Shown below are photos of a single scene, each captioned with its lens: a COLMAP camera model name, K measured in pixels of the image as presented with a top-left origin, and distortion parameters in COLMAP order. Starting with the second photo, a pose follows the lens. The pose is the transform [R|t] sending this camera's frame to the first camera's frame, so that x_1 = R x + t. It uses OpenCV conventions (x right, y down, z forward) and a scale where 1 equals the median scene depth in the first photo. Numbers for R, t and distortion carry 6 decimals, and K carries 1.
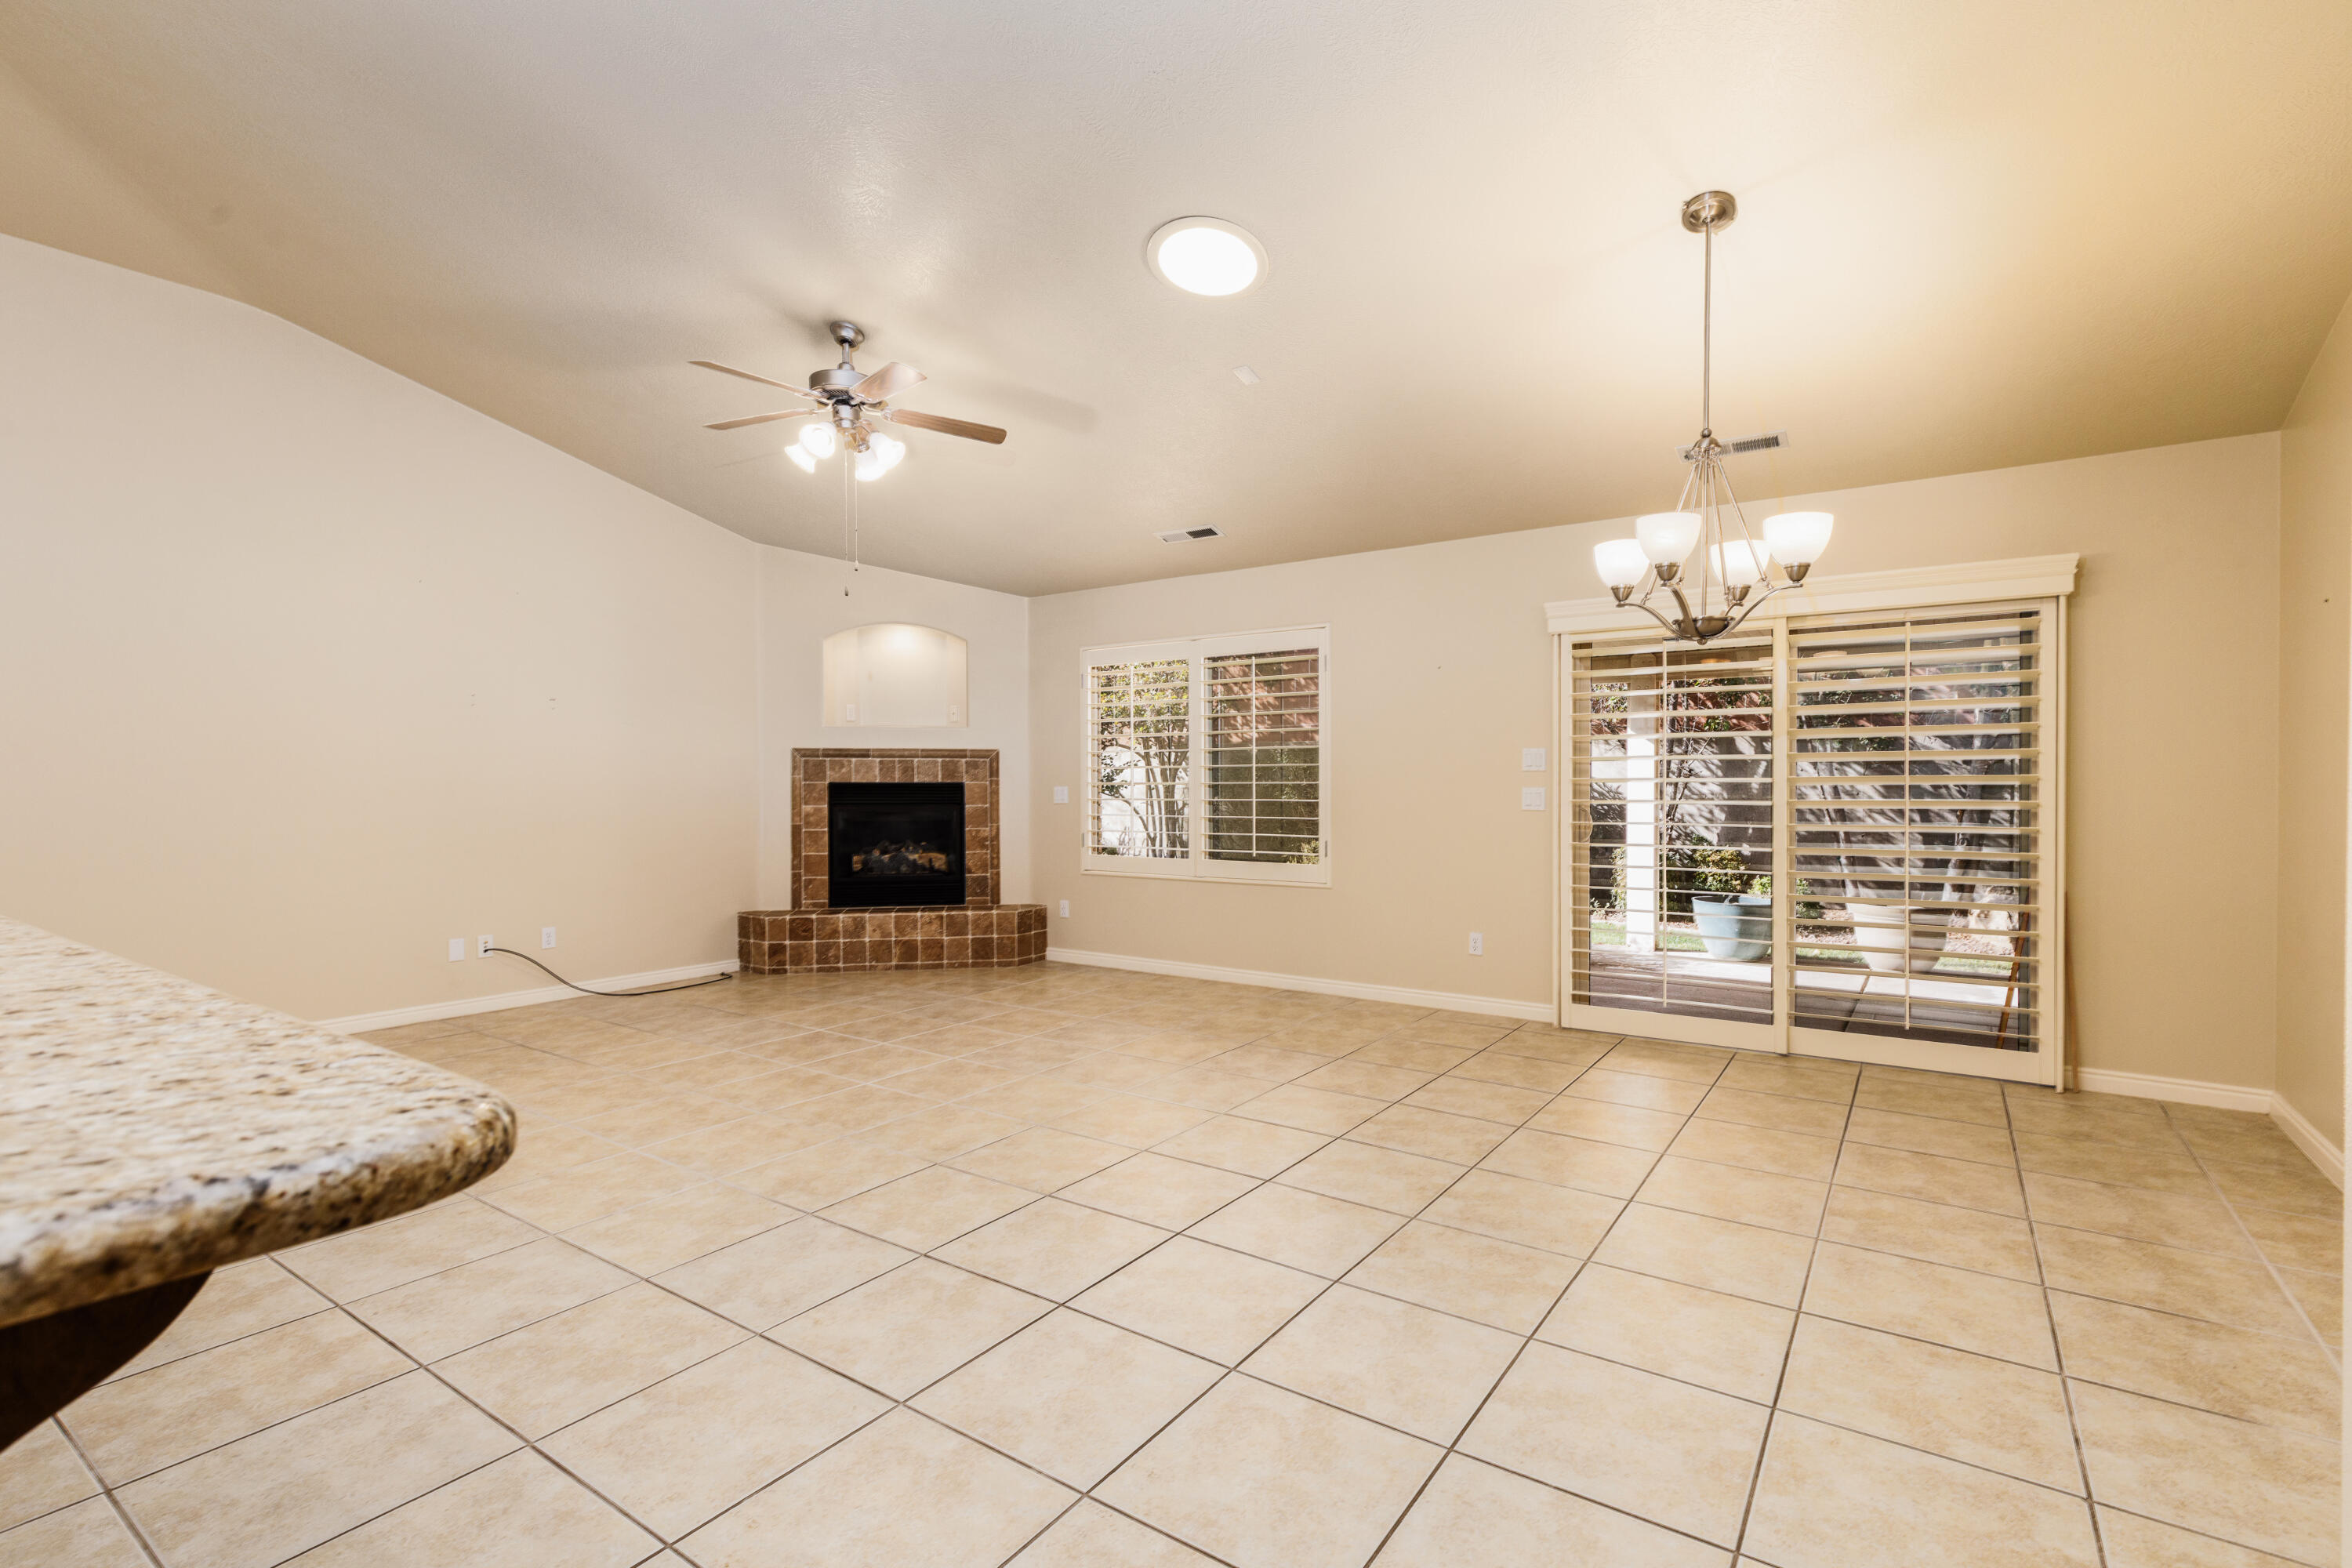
lens RADIAL K [[1053.2, 0, 1219.4], [0, 1053.2, 785.7], [0, 0, 1]] dist [0.001463, -0.001176]
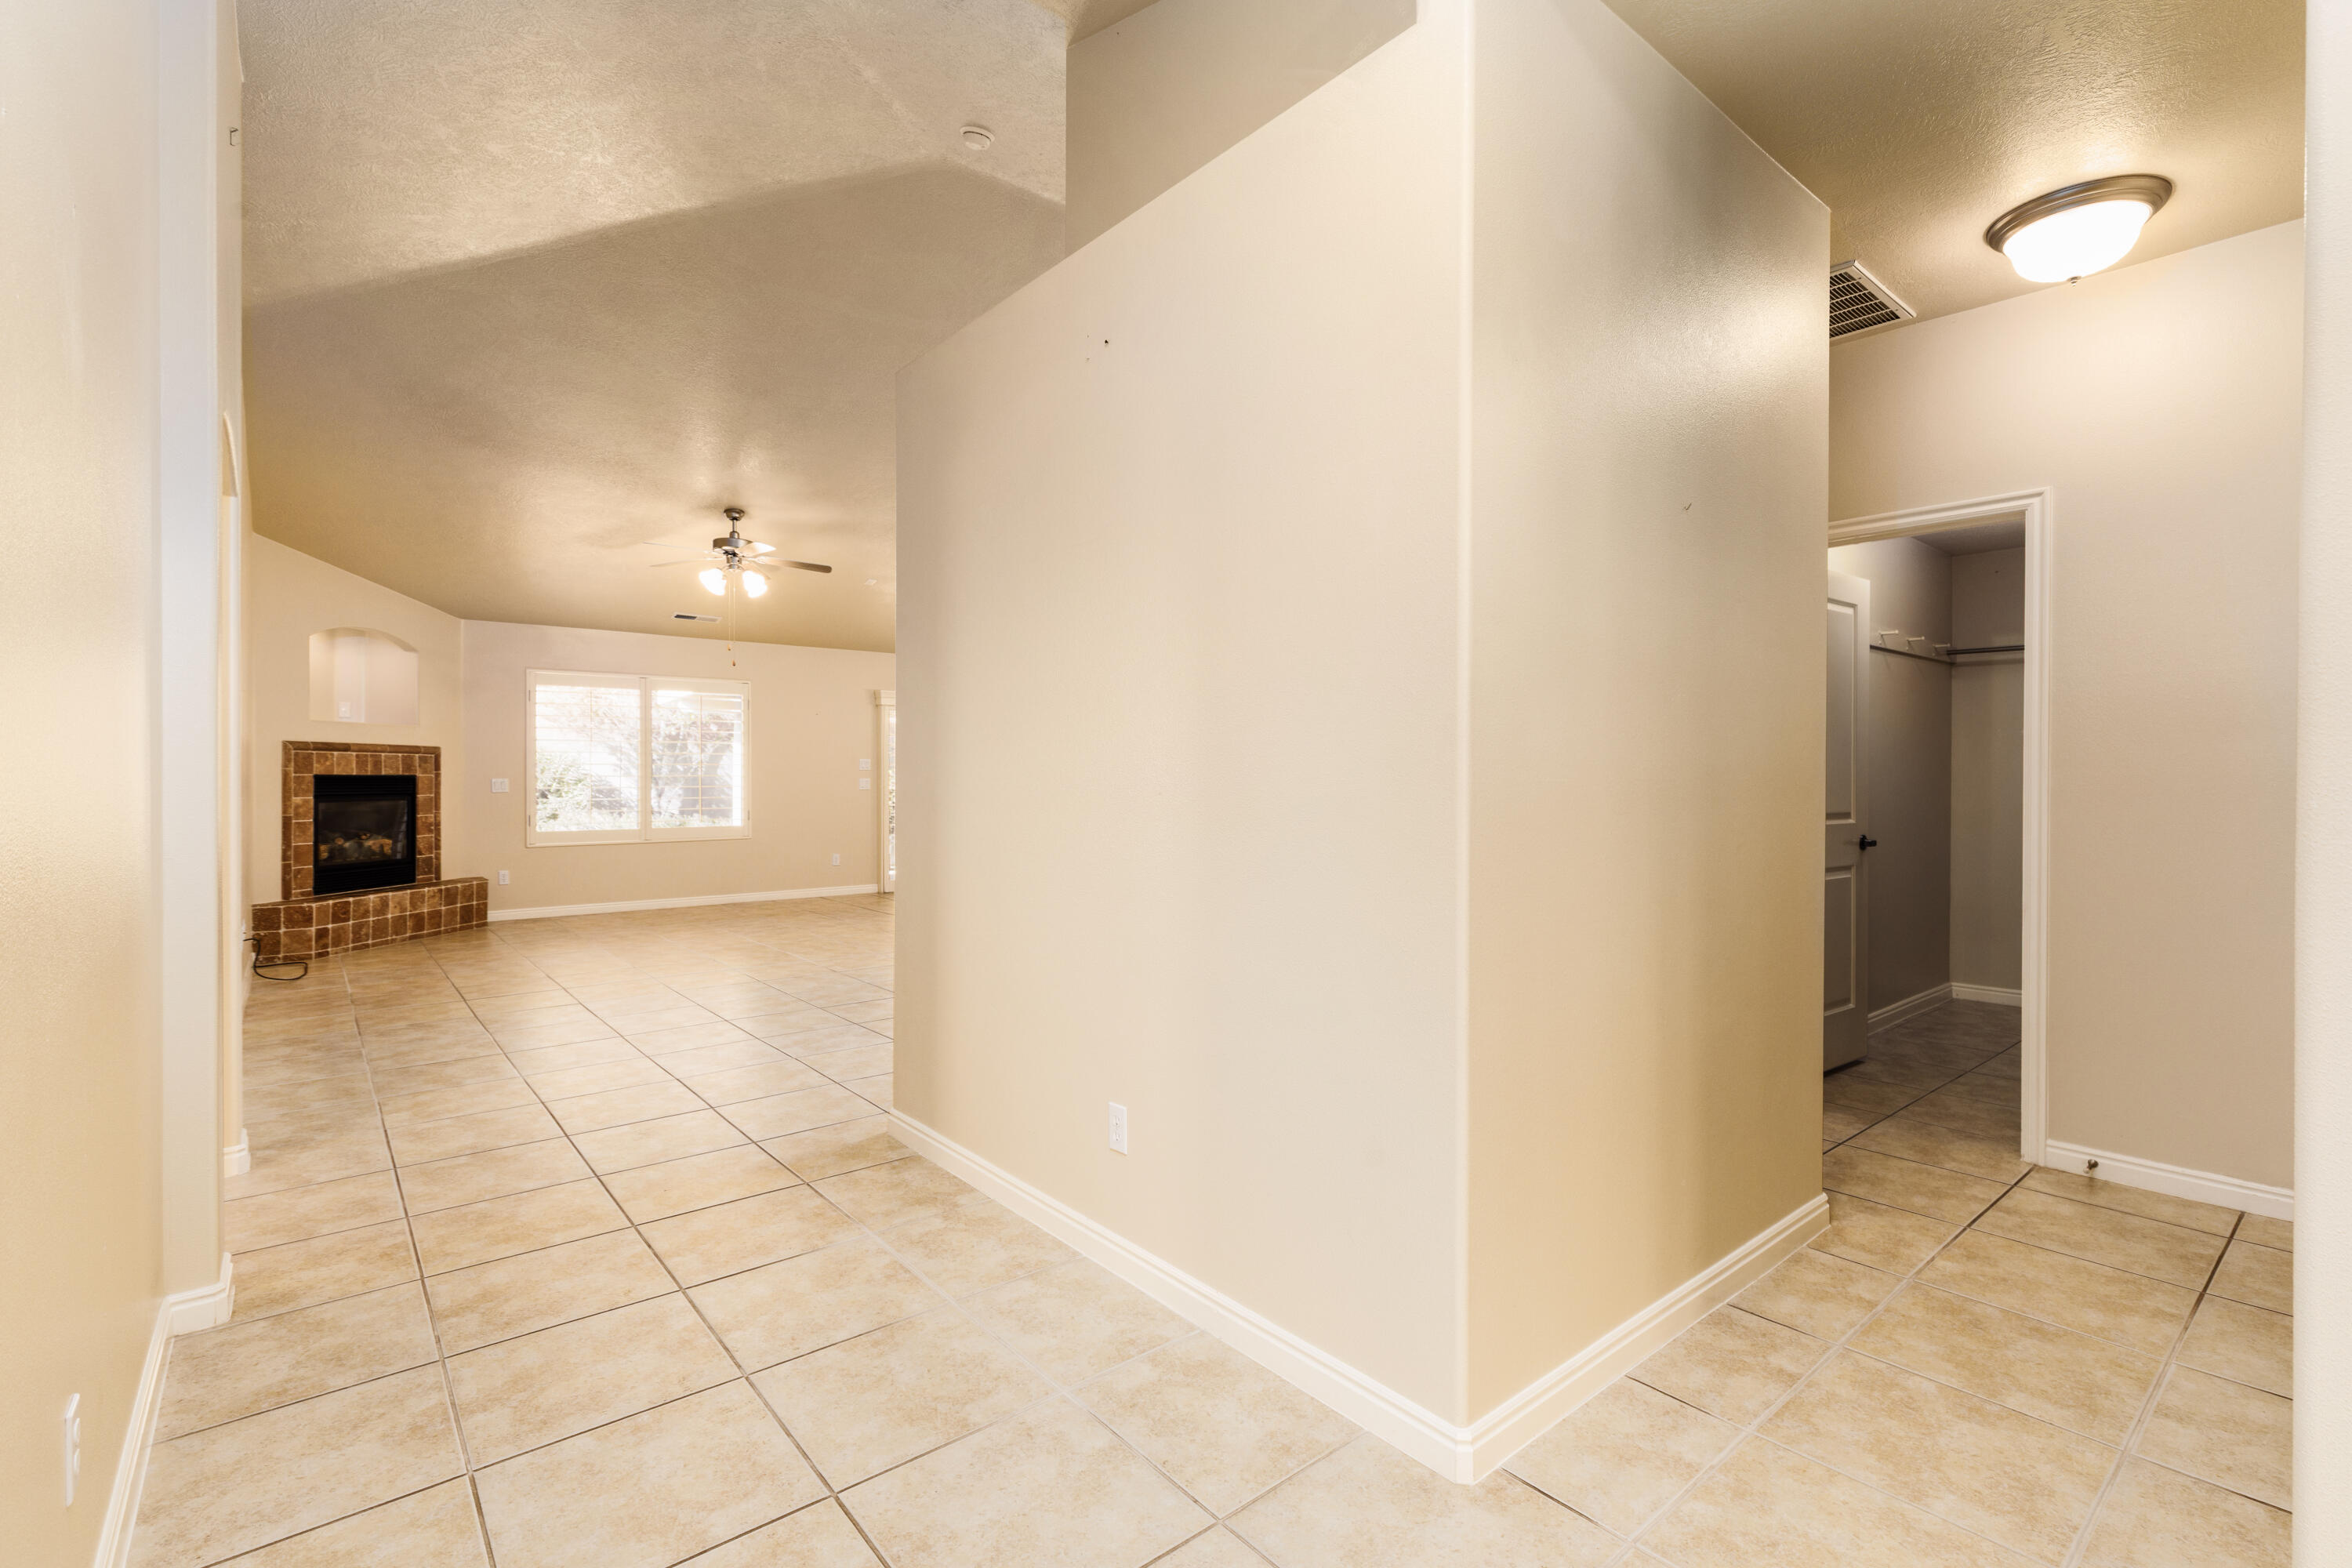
lens RADIAL K [[1053.2, 0, 1184.6], [0, 1053.2, 770.5], [0, 0, 1]] dist [0.001463, -0.001176]
pose [[0.282372, 0.006477, 0.959283, -1.129713], [-0.002242, 0.999979, -0.006091, -0.003089], [-0.959302, -0.000431, 0.282380, -0.119206]]
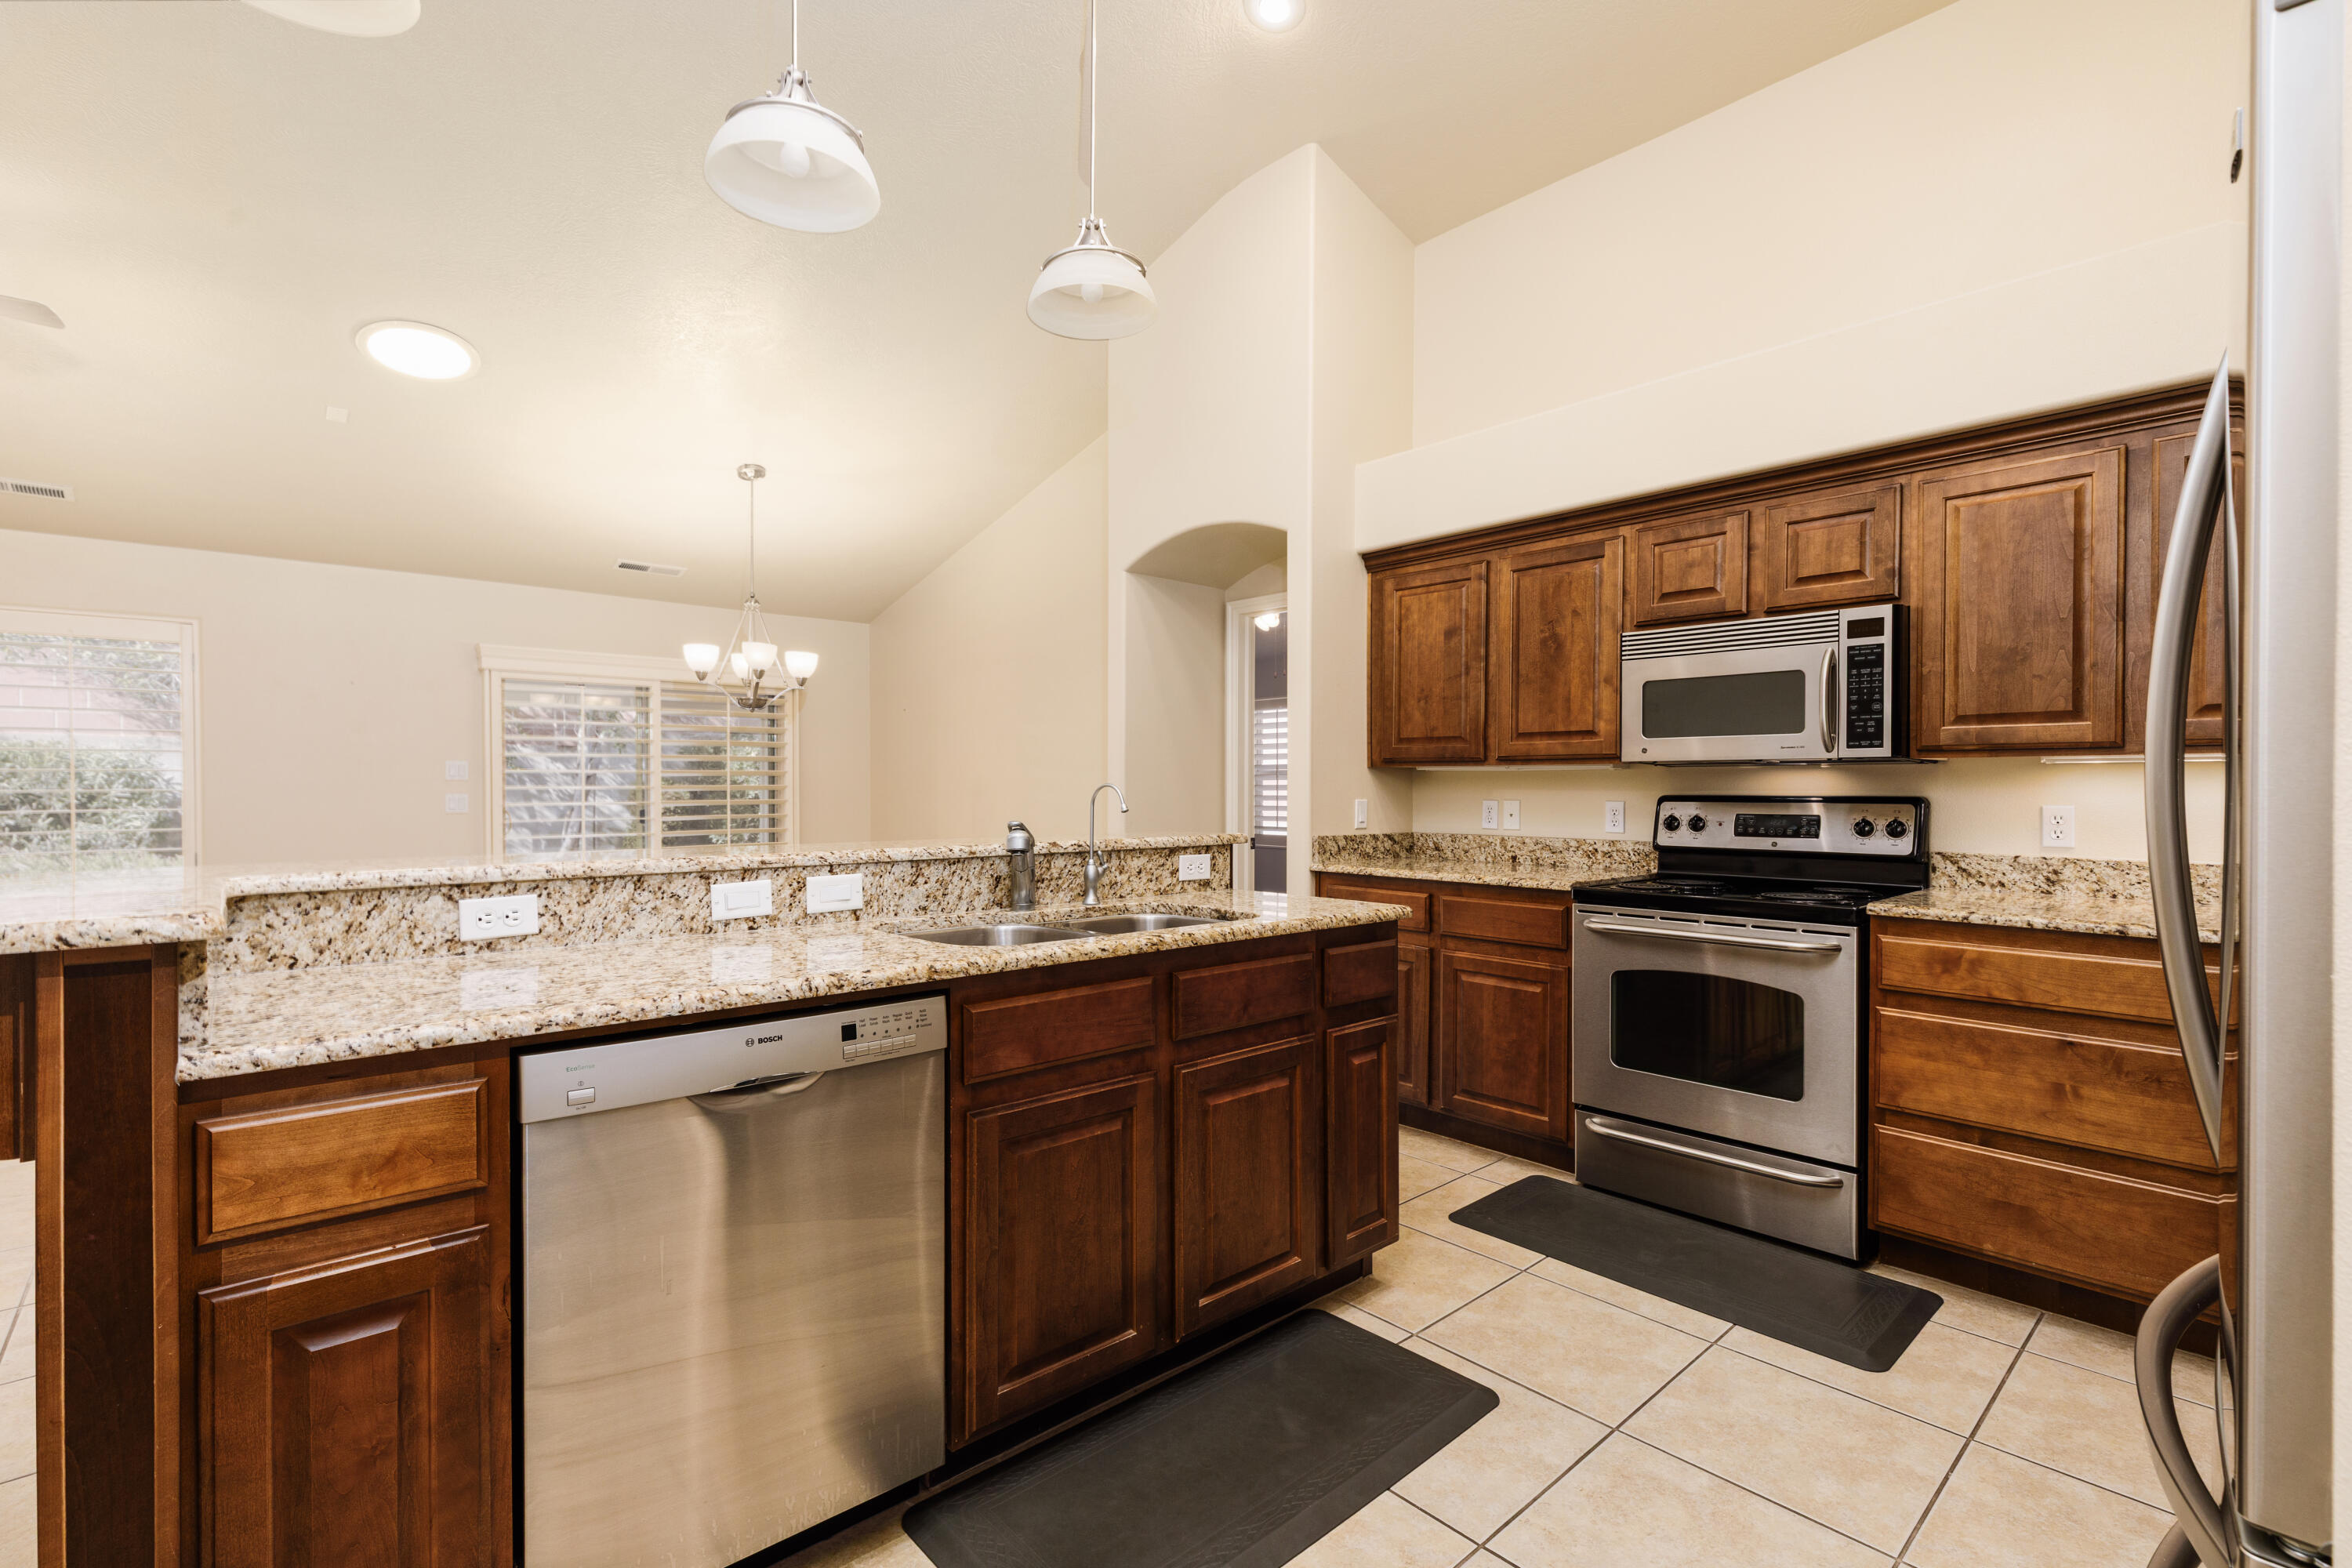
lens RADIAL K [[1053.2, 0, 1181.3], [0, 1053.2, 787.8], [0, 0, 1]] dist [0.001463, -0.001176]
pose [[0.254374, 0.000121, 0.967106, -0.508282], [0.002376, 0.999997, -0.000750, -0.001680], [-0.967103, 0.002489, 0.254372, -0.080708]]
